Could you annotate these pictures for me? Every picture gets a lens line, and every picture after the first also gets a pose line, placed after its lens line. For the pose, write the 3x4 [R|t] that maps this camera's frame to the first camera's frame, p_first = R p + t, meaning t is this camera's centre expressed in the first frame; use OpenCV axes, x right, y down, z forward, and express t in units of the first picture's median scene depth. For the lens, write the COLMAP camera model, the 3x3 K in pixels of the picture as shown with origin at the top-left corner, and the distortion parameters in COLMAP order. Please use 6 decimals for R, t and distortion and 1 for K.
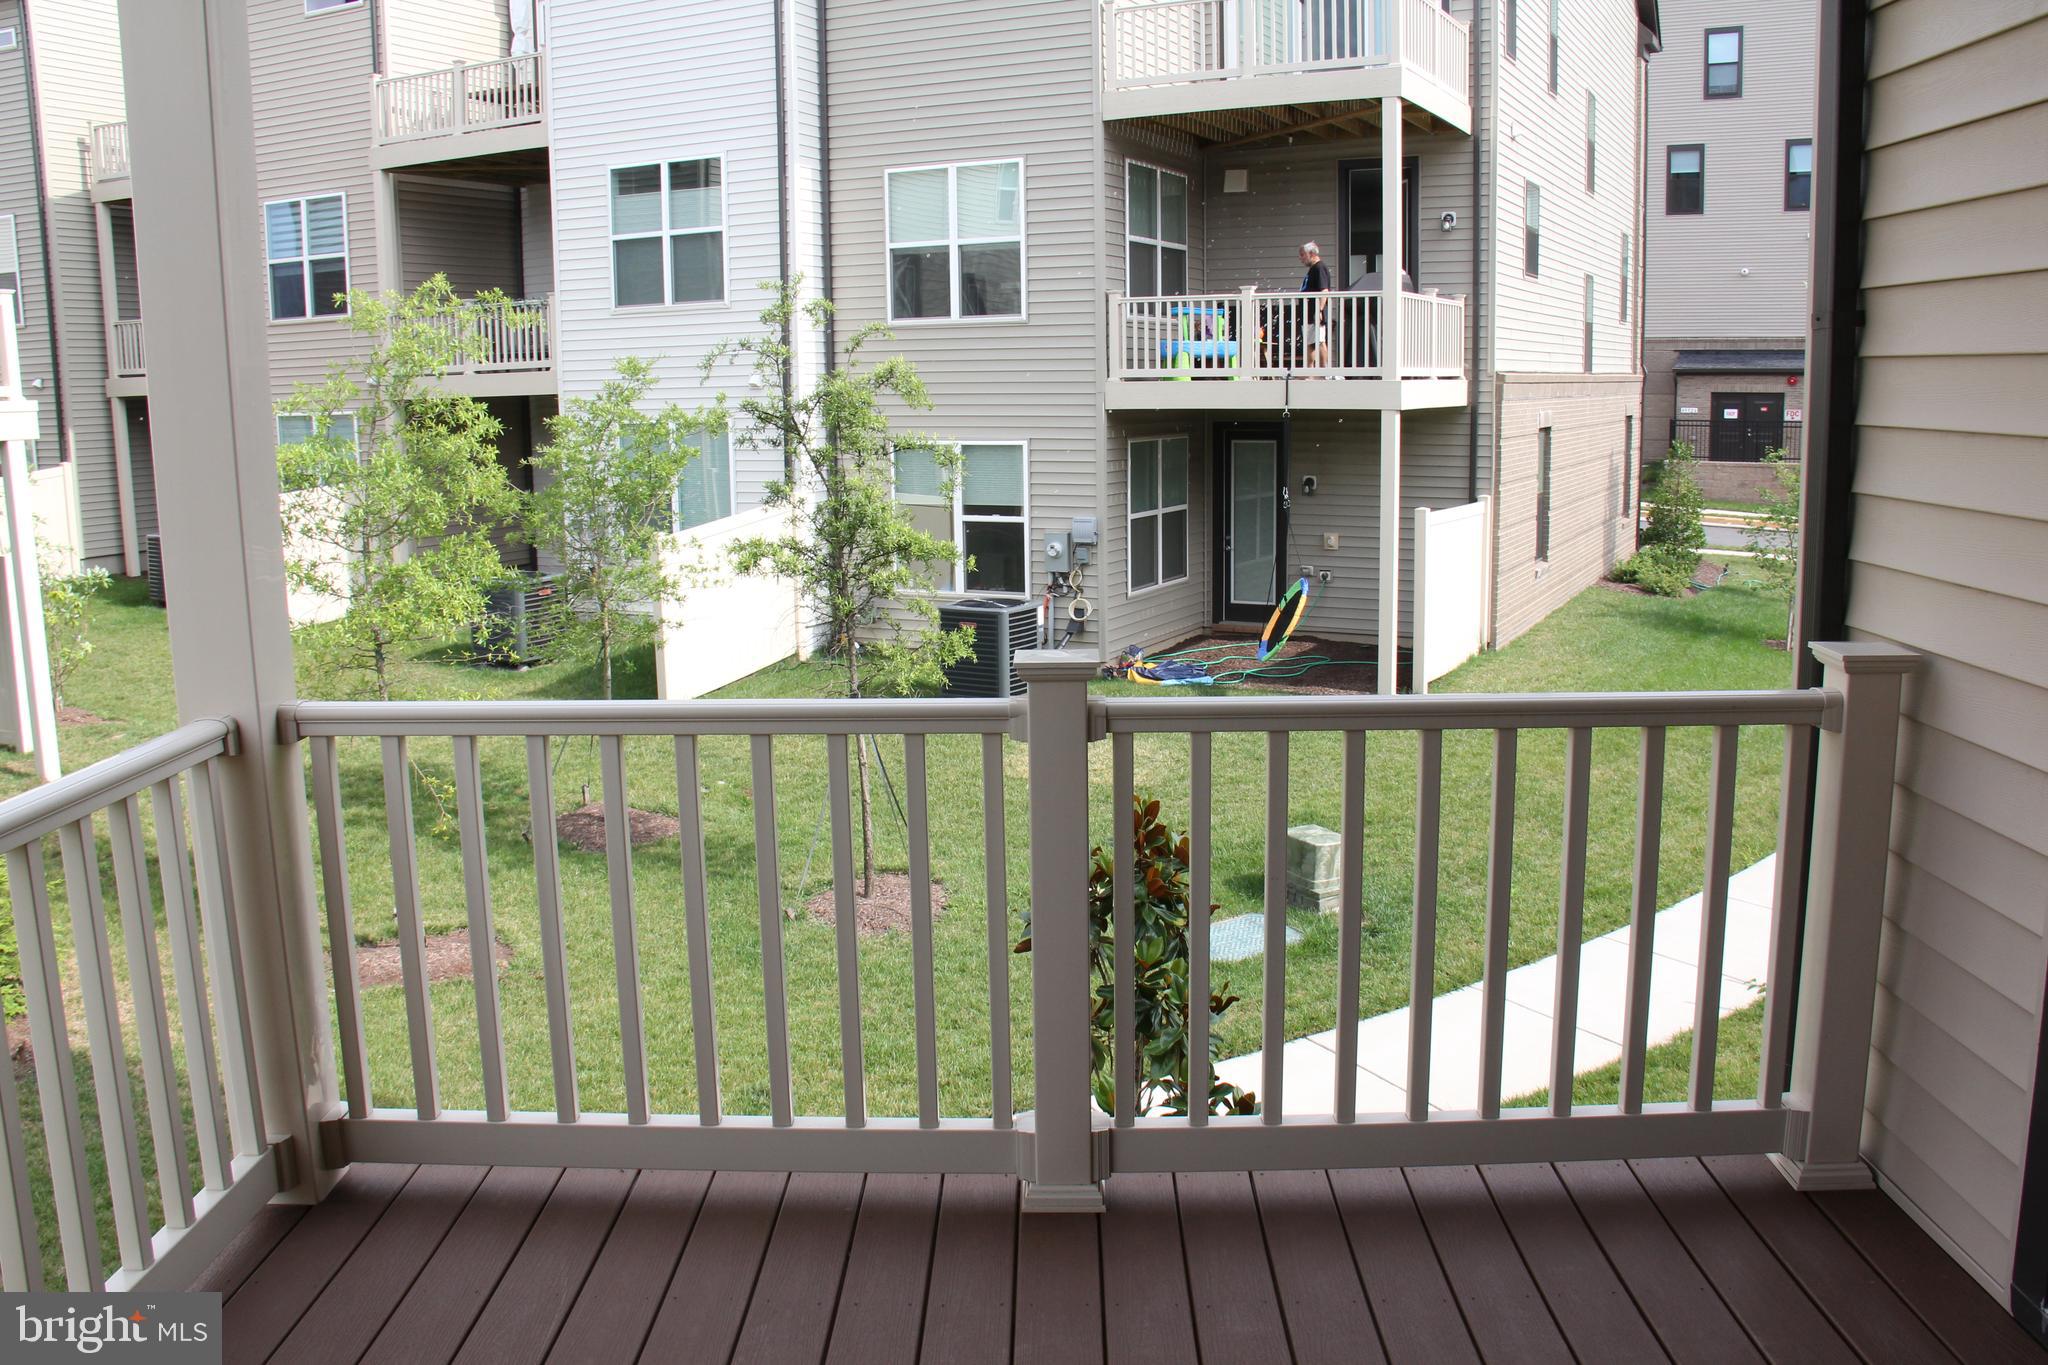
lens RADIAL K [[1718.5, 0, 1035.2], [0, 1718.5, 668.3], [0, 0, 1]] dist [-0.190959, 0.164178]
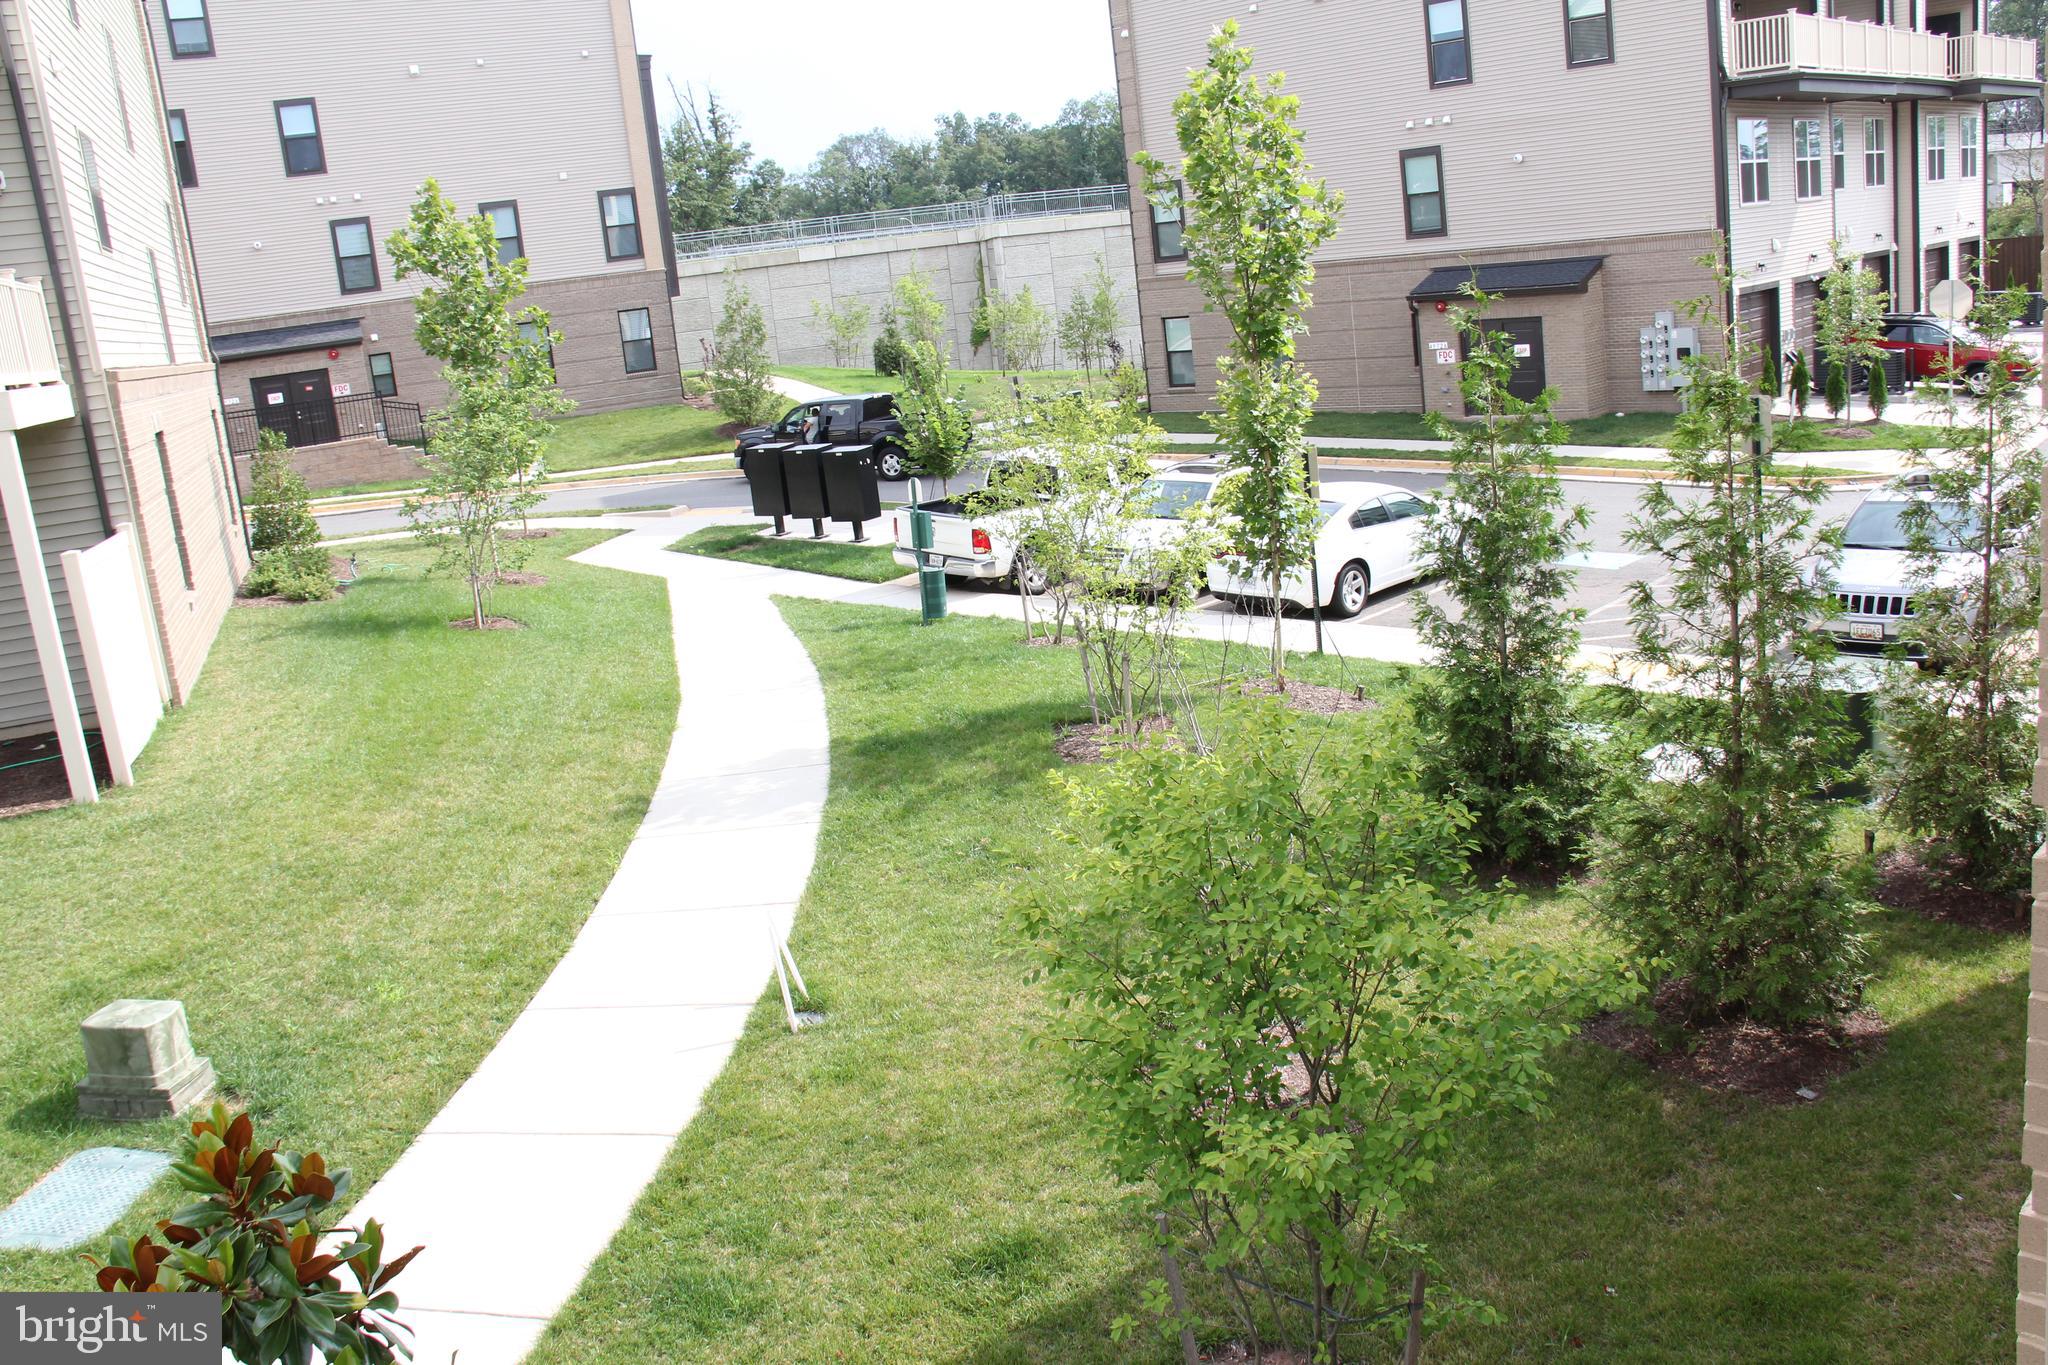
lens RADIAL K [[1723.2, 0, 1039.2], [0, 1723.2, 670.0], [0, 0, 1]] dist [-0.191810, 0.173987]
pose [[0.645541, -0.224170, 0.730085, -0.040439], [0.217815, 0.970290, 0.105332, -0.021124], [-0.732006, 0.091027, 0.675189, 0.150401]]
